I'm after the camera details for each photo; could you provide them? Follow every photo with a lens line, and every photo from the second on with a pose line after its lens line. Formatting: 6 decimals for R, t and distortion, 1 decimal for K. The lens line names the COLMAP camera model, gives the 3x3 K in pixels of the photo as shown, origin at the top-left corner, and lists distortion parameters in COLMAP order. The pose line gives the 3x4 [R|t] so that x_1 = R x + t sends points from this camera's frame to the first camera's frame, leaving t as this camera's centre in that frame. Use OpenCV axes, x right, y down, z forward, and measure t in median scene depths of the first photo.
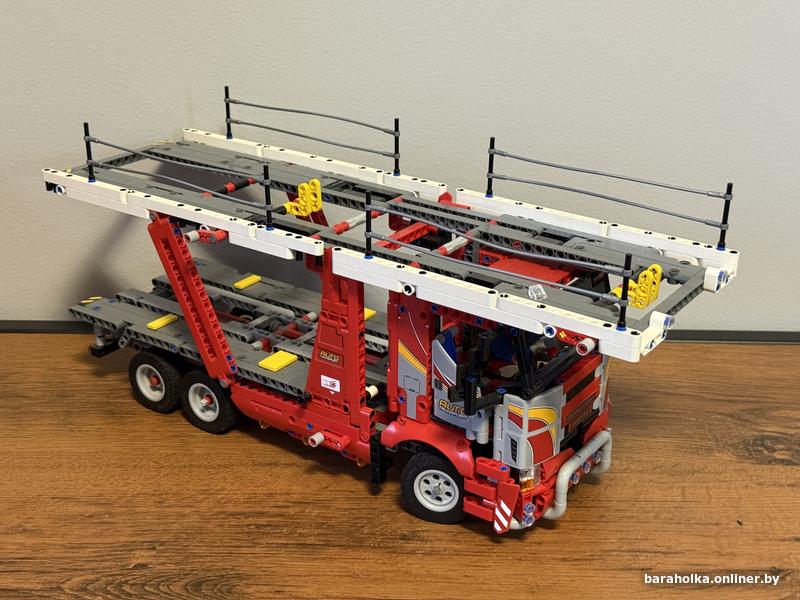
lens RADIAL K [[1113.3, 0, 401.8], [0, 1113.3, 295.4], [0, 0, 1]] dist [0.105752, 0.000000]
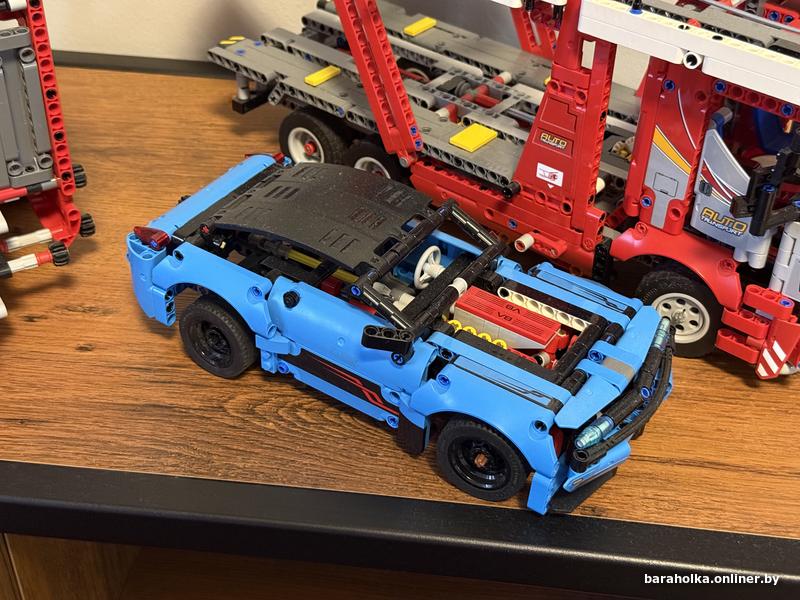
lens RADIAL K [[1113.3, 0, 403.8], [0, 1113.3, 300.5], [0, 0, 1]] dist [0.105752, 0.000000]
pose [[0.996760, 0.062146, -0.051053, -0.121348], [-0.047944, 0.968785, 0.243221, -0.021002], [0.064575, -0.239986, 0.968626, 0.214028]]
